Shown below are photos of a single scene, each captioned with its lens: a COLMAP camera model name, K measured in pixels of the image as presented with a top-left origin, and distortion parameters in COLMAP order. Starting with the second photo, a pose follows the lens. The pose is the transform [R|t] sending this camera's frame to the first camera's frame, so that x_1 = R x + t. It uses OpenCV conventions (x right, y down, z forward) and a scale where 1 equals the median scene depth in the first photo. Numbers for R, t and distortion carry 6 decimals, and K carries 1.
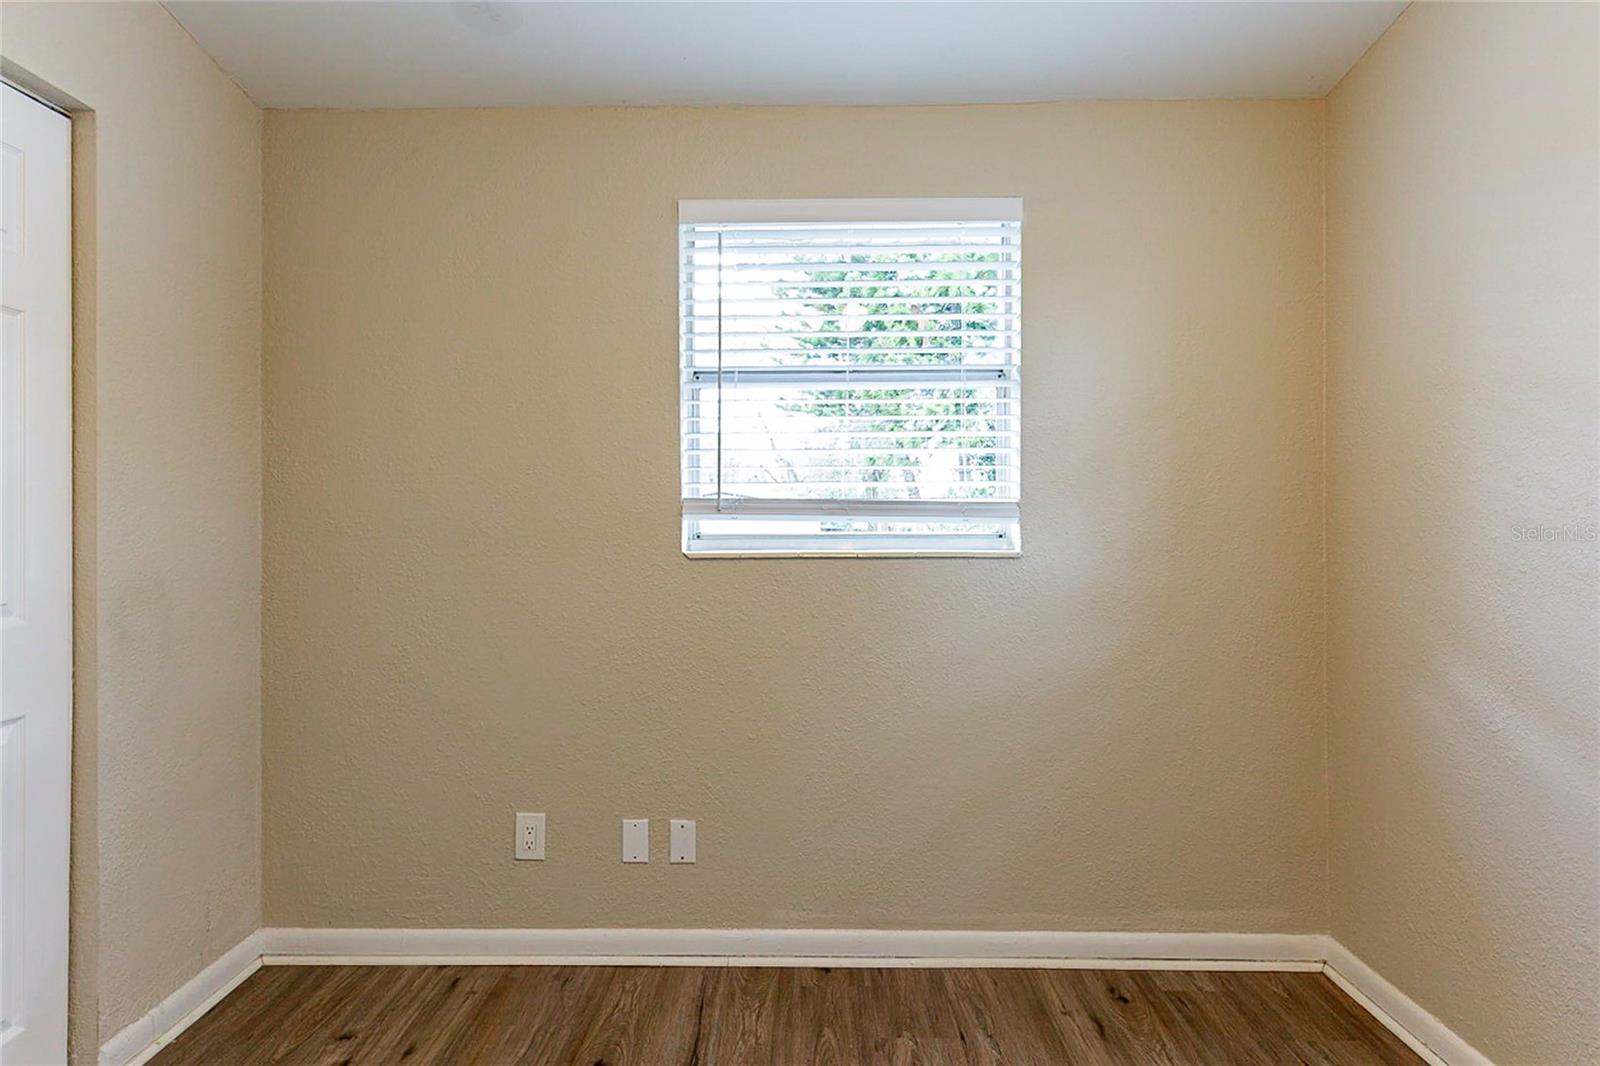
lens RADIAL K [[885.5, 0, 800.0], [0, 885.5, 533.0], [0, 0, 1]] dist [0.001909, 0.001221]
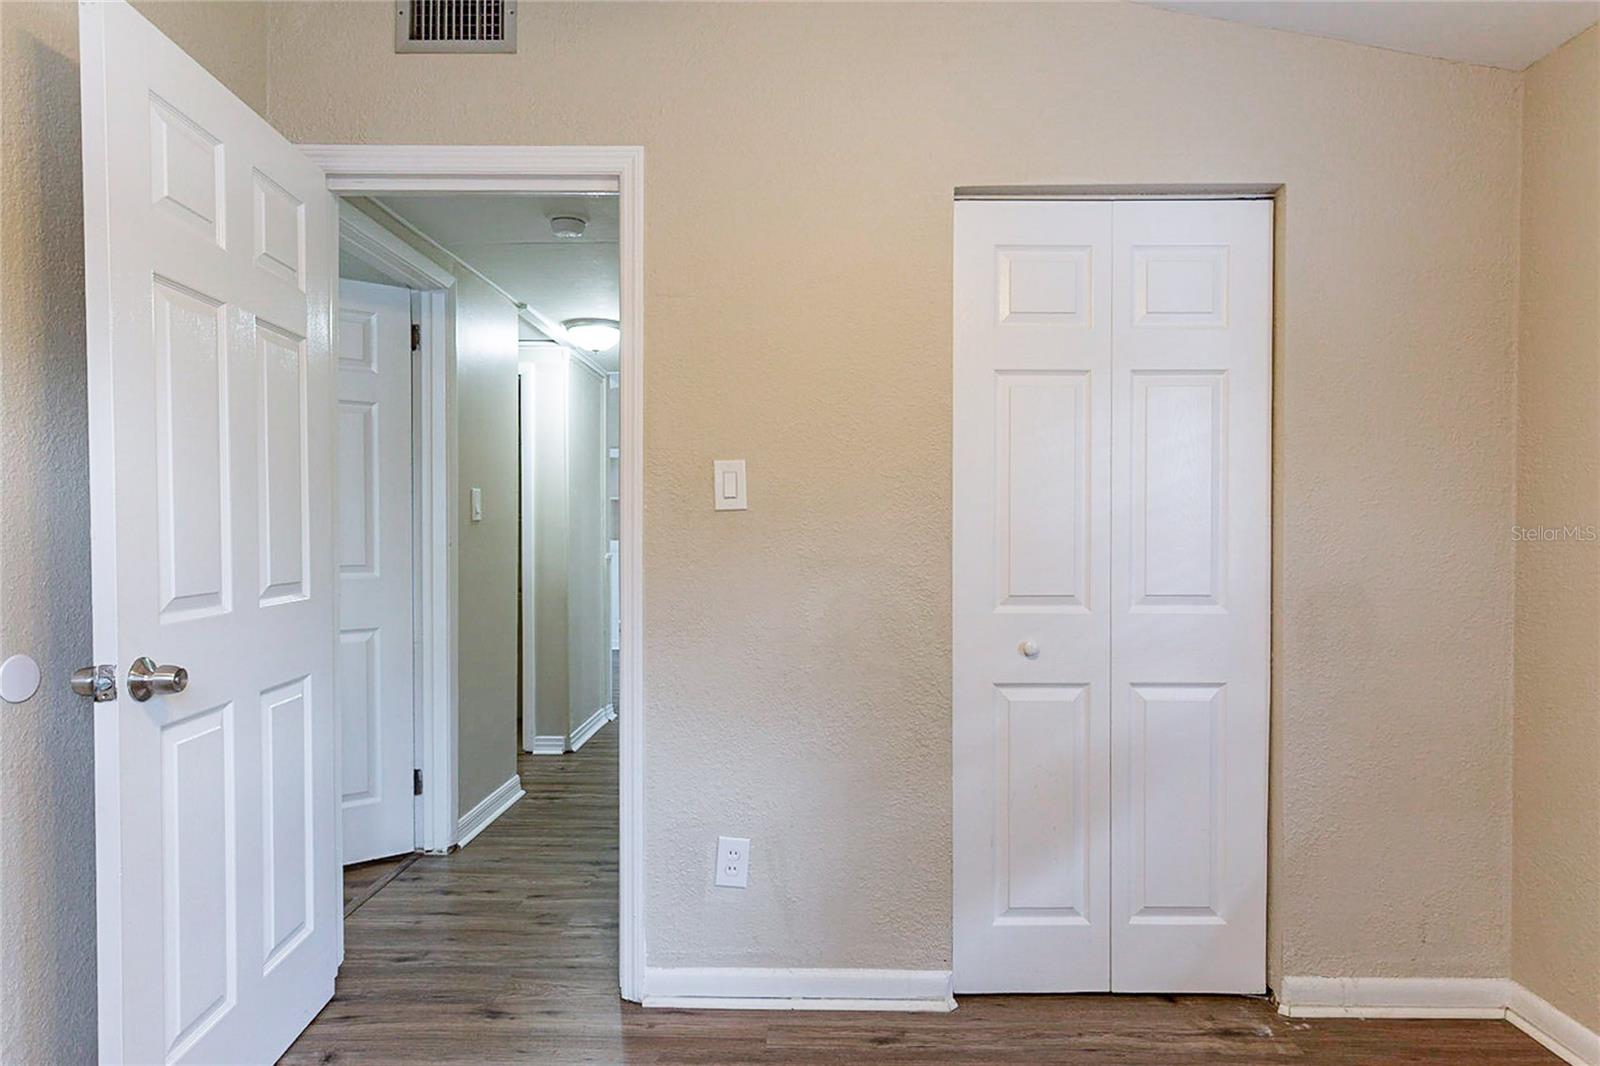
lens RADIAL K [[889.2, 0, 811.3], [0, 889.2, 558.2], [0, 0, 1]] dist [0.003545, 0.000870]
pose [[0.000971, 0.030877, -0.999523, 0.354234], [-0.011221, 0.999461, 0.030864, -0.008411], [0.999937, 0.011186, 0.001317, 0.330619]]
